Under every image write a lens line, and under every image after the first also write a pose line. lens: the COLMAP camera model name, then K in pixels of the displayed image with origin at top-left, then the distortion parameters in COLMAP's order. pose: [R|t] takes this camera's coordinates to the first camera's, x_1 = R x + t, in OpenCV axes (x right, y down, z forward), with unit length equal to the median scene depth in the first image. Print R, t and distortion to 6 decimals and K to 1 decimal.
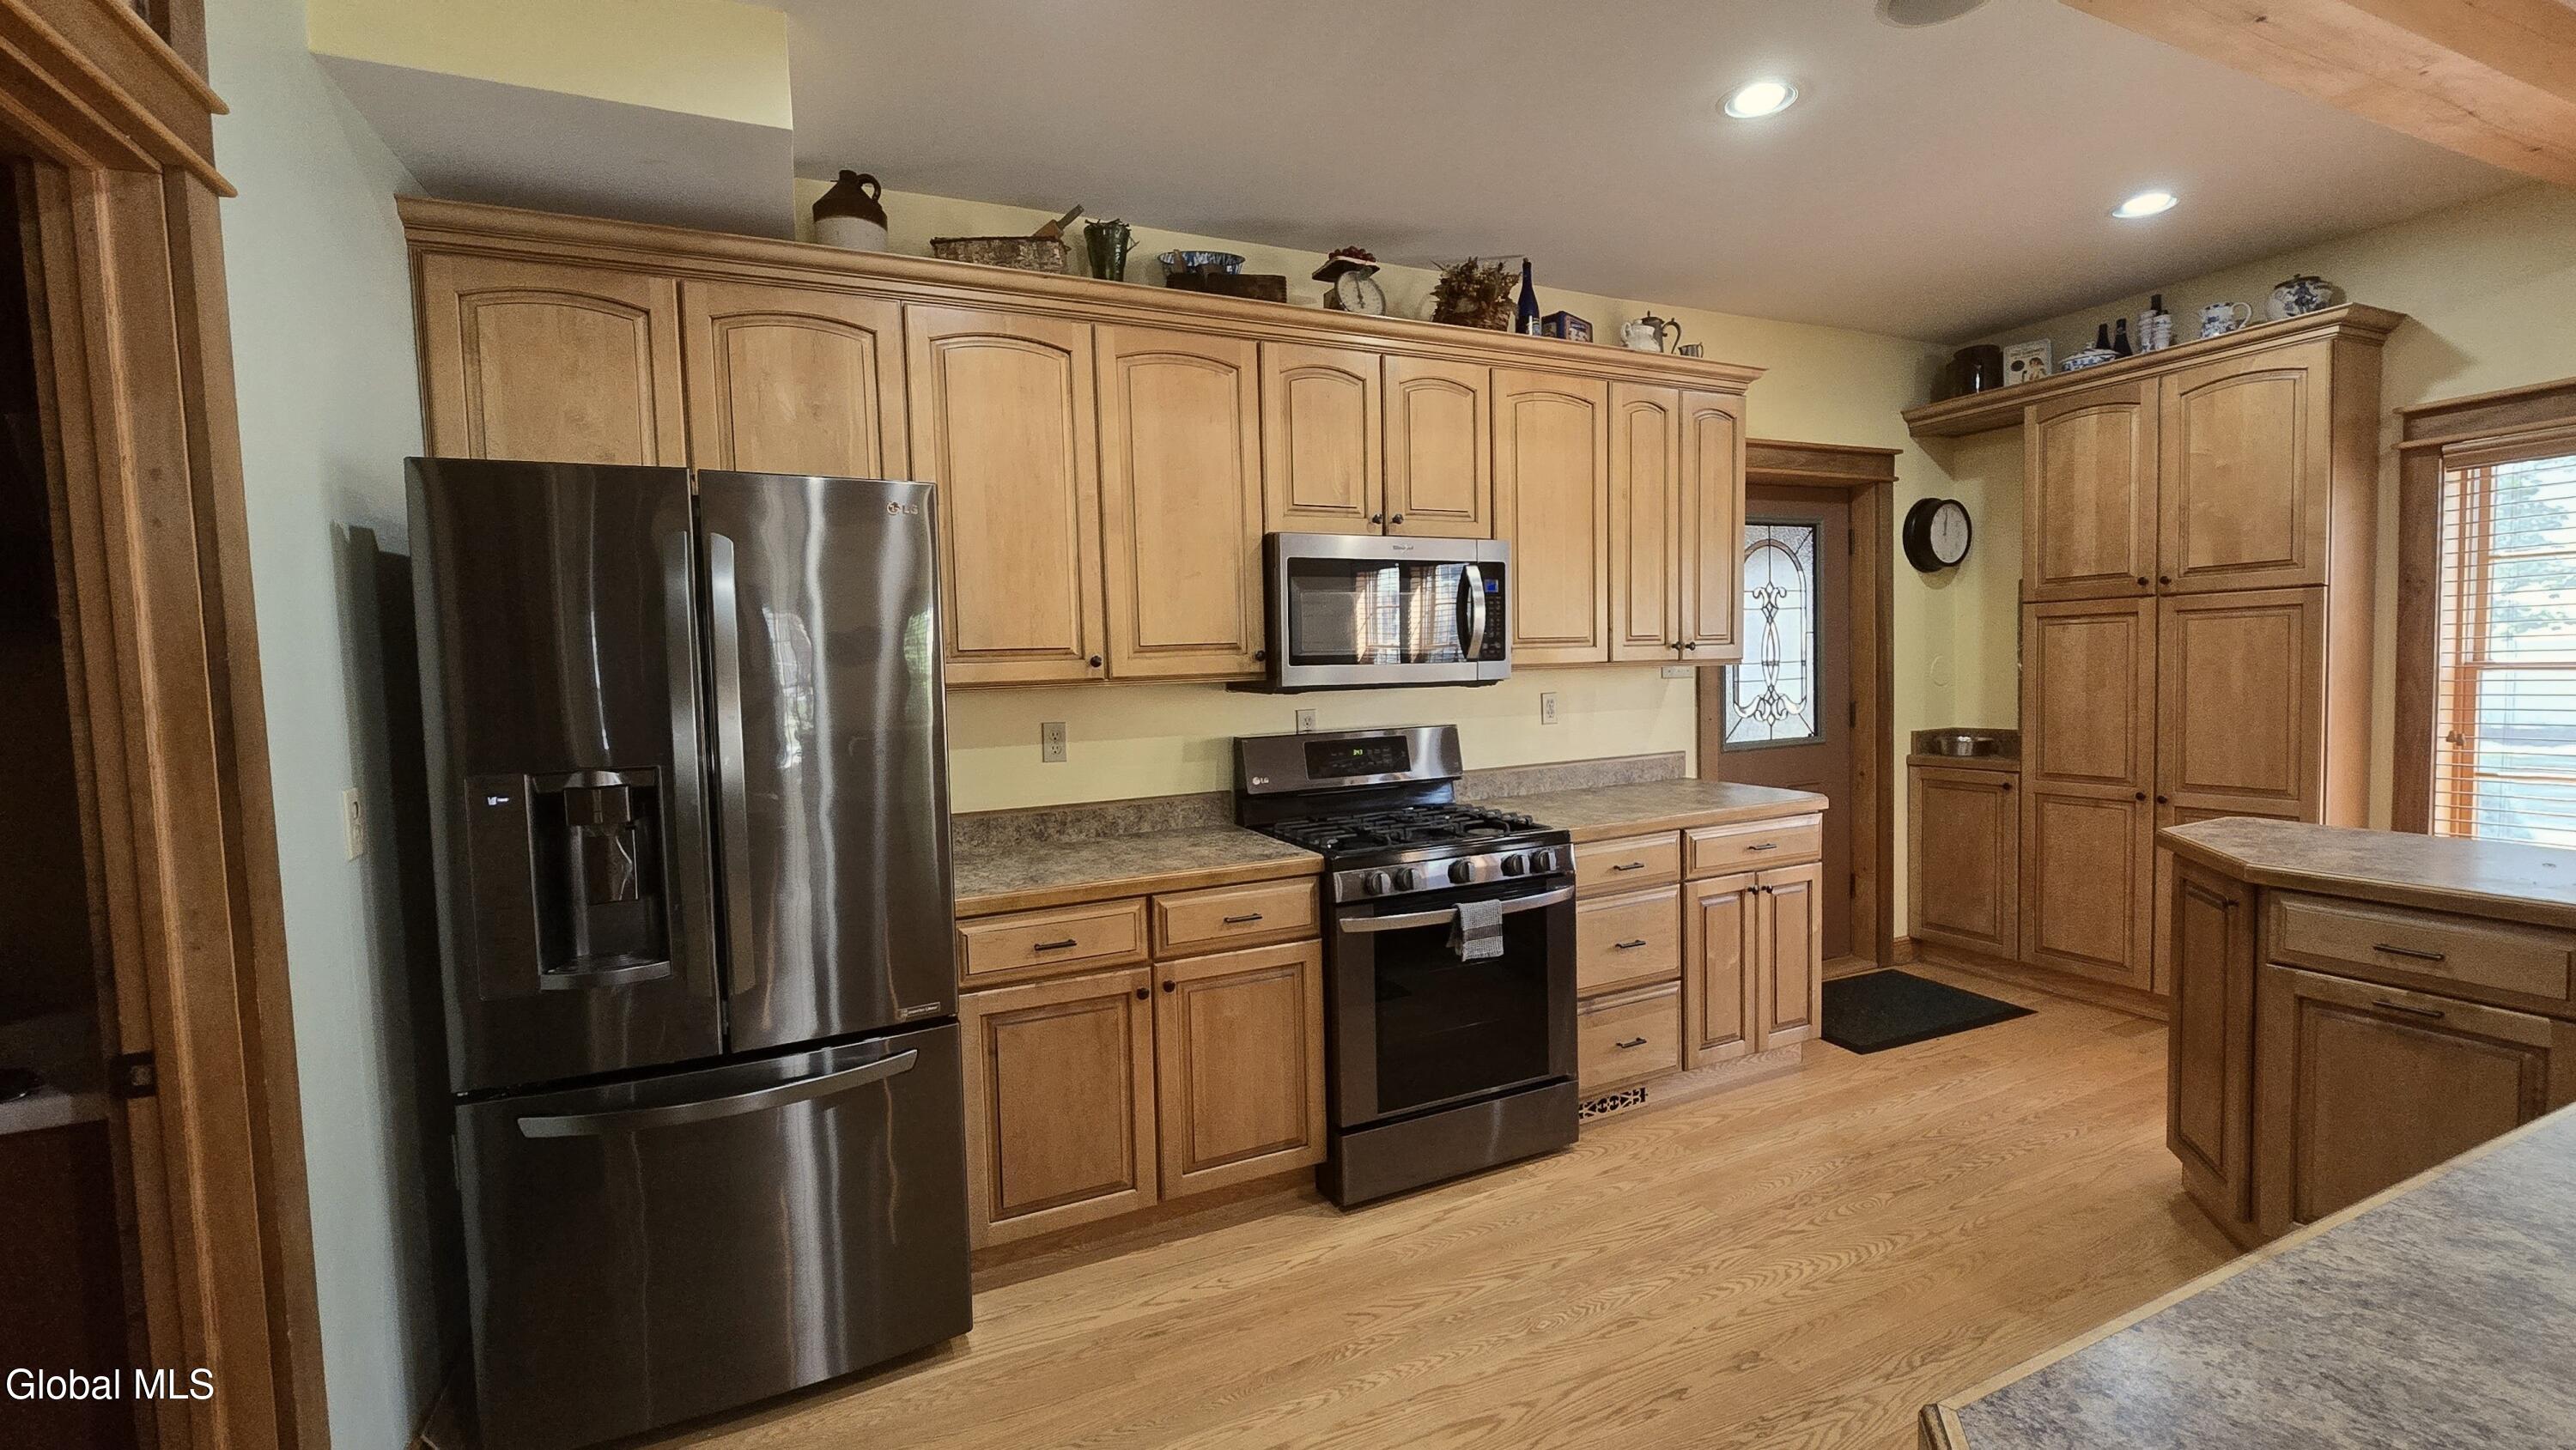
lens RADIAL K [[1059.9, 0, 1283.1], [0, 1059.9, 726.4], [0, 0, 1]] dist [-0.002833, -0.000104]
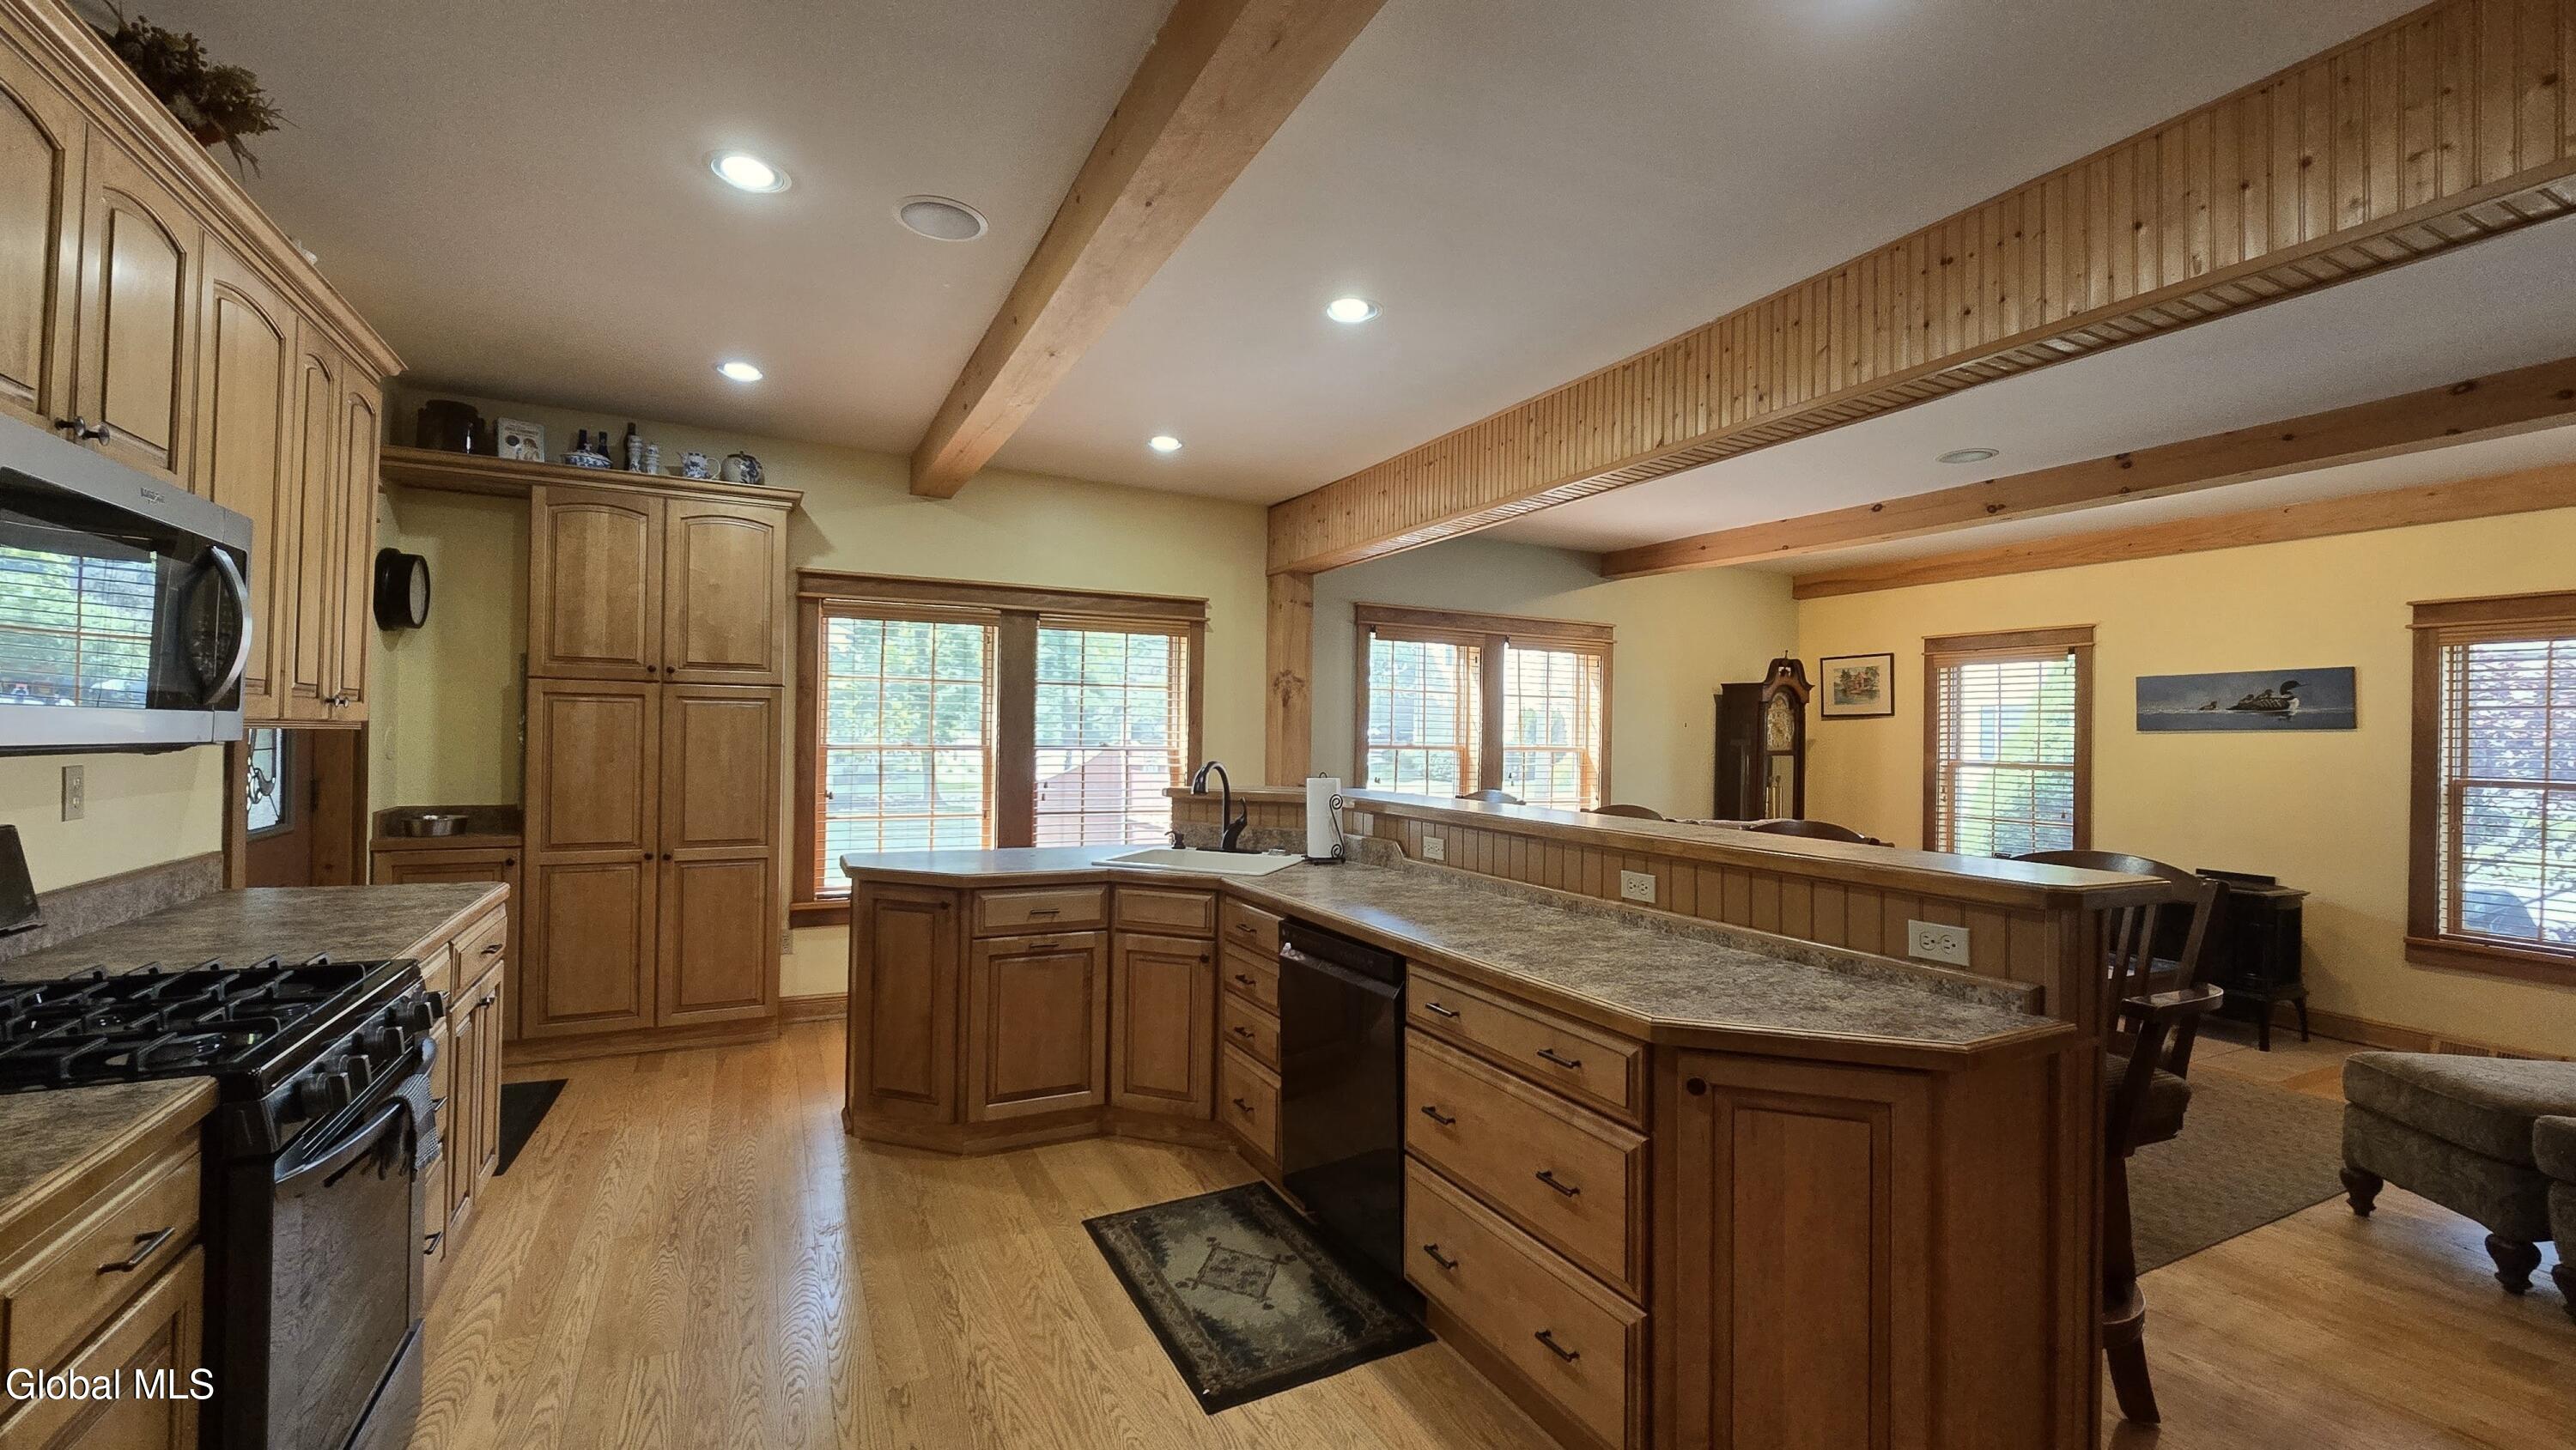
lens RADIAL K [[1054.7, 0, 1285.7], [0, 1054.7, 724.4], [0, 0, 1]] dist [-0.000715, 0.000030]
pose [[-0.038284, 0.036642, 0.998595, -0.366115], [0.042016, 0.998503, -0.035027, -0.007356], [-0.998383, 0.040616, -0.039766, 0.362030]]
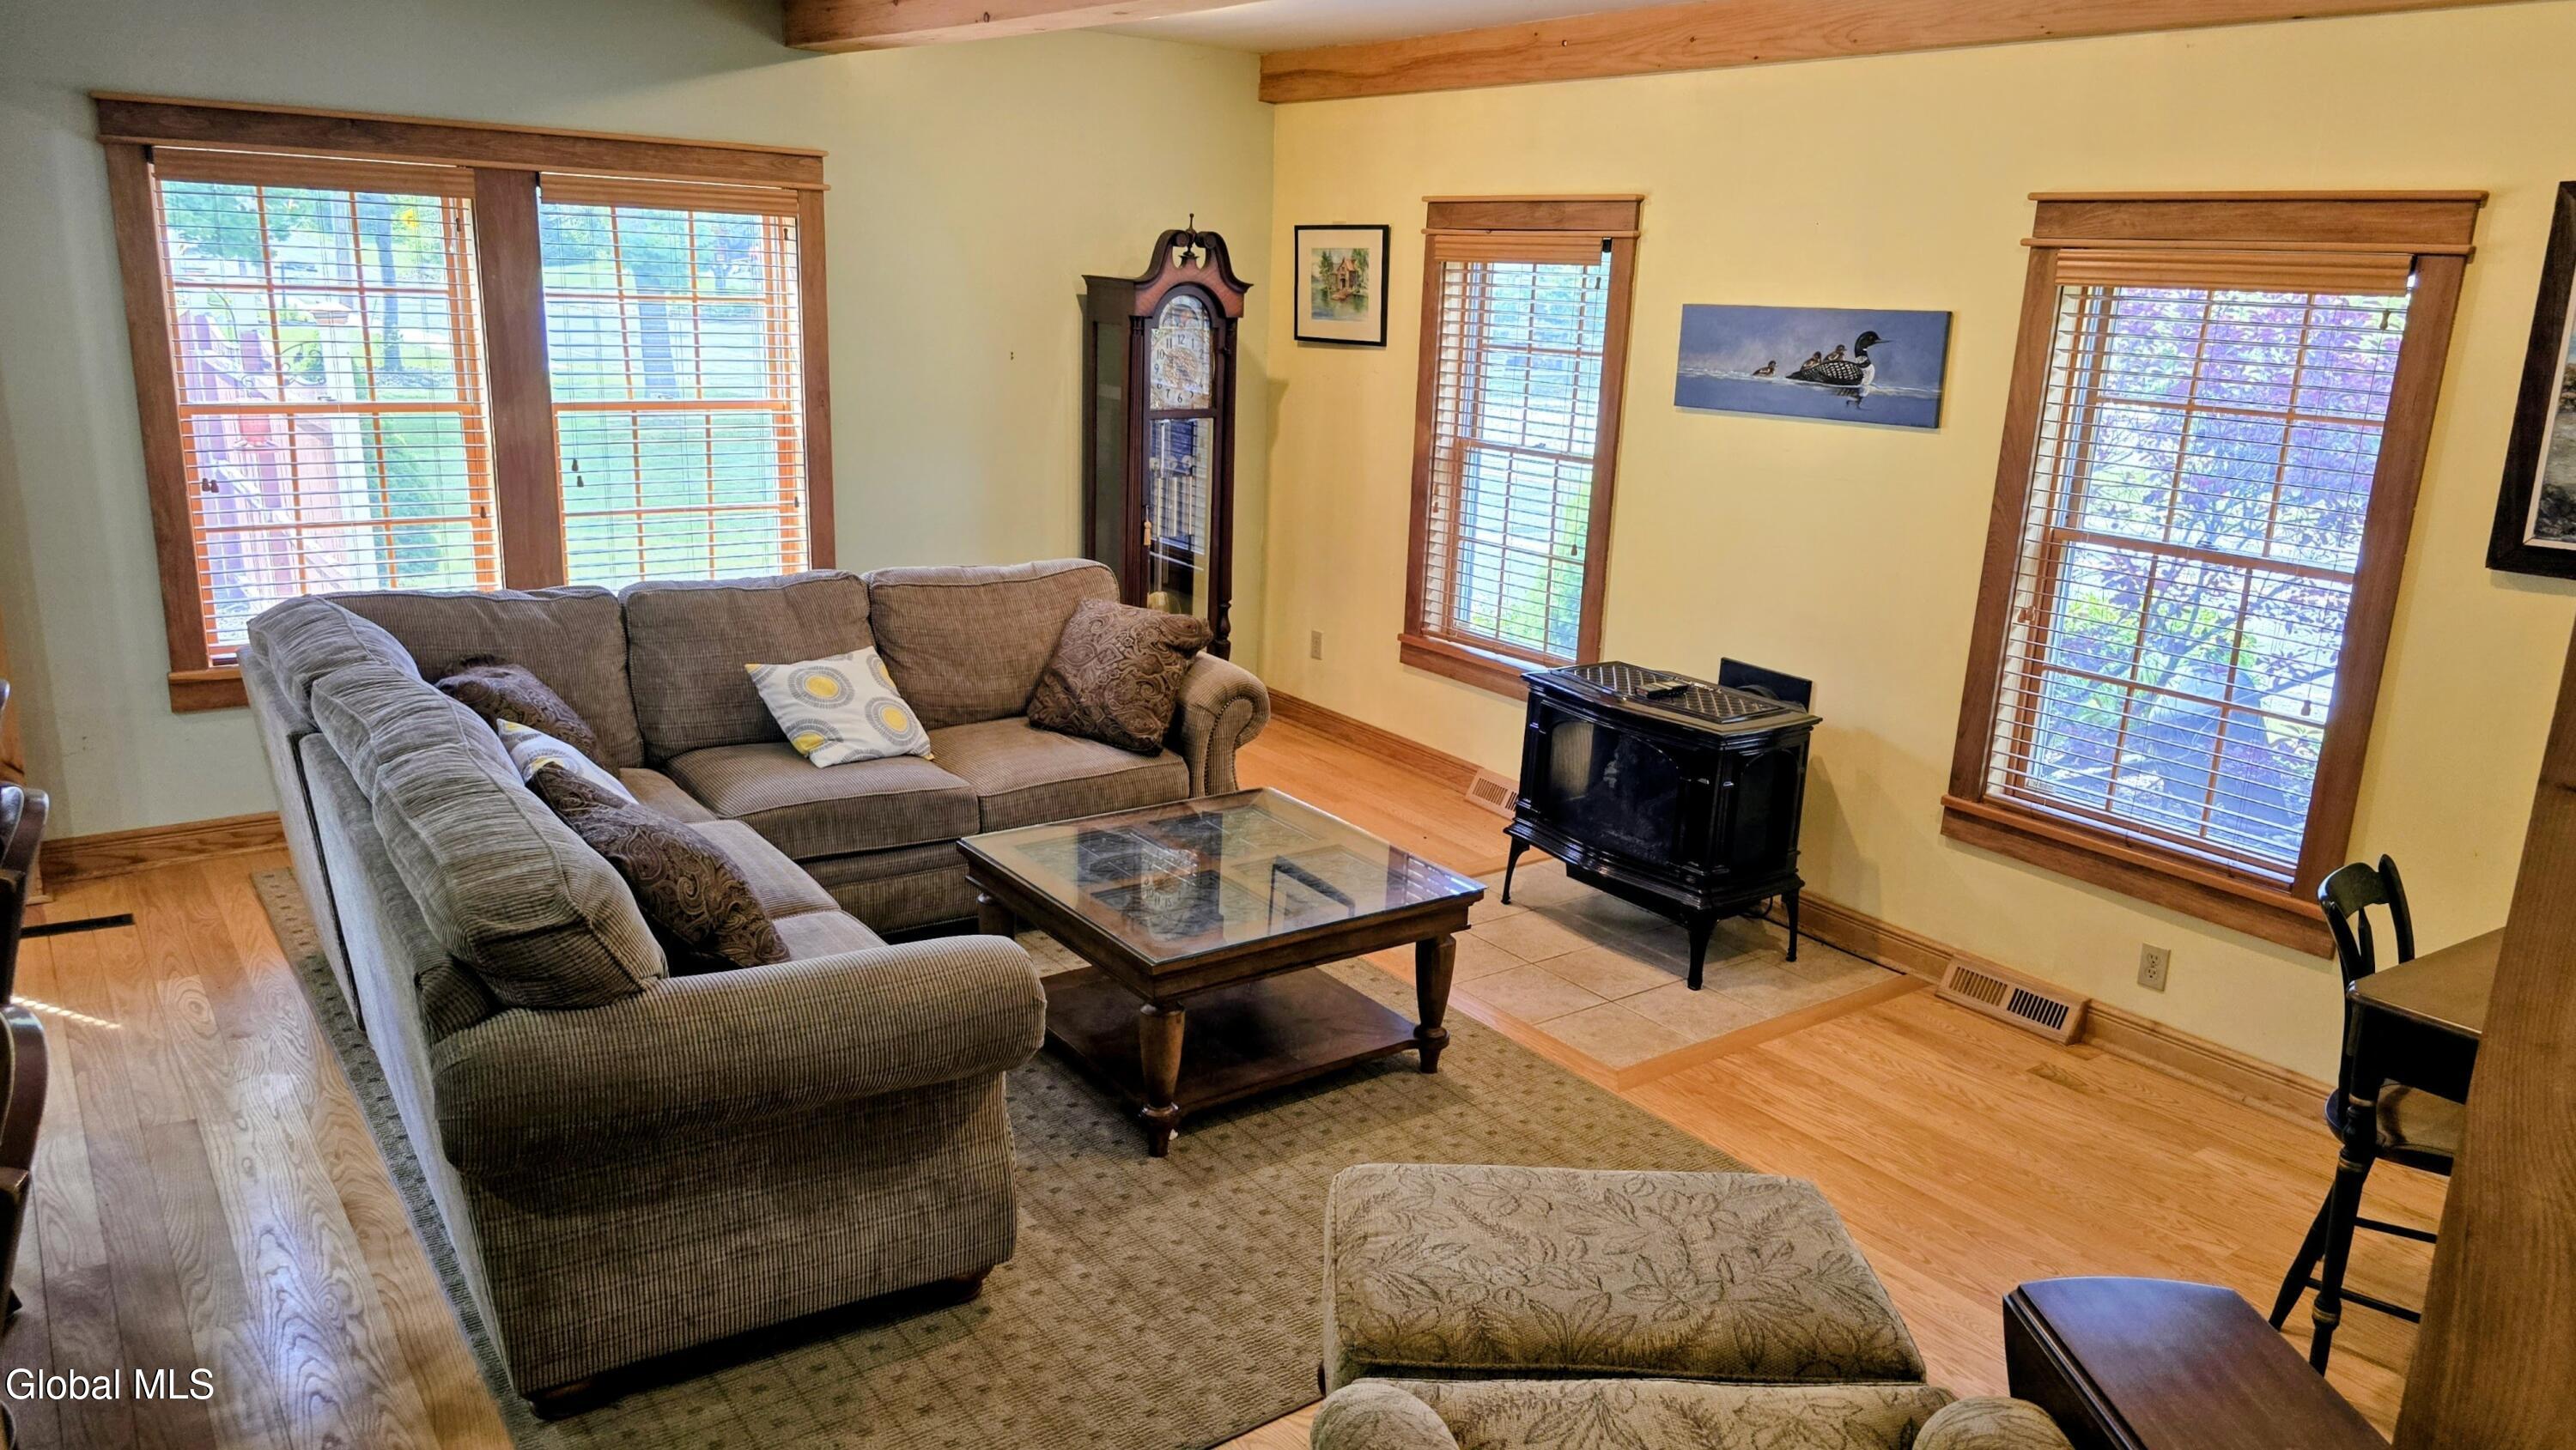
lens RADIAL K [[1755.2, 0, 1278.5], [0, 1755.2, 732.4], [0, 0, 1]] dist [0.034520, -0.002917]
pose [[-0.206965, -0.232726, 0.950265, -0.201898], [0.023553, 0.969829, 0.242647, -0.100225], [-0.978065, 0.072601, -0.195240, -0.372698]]
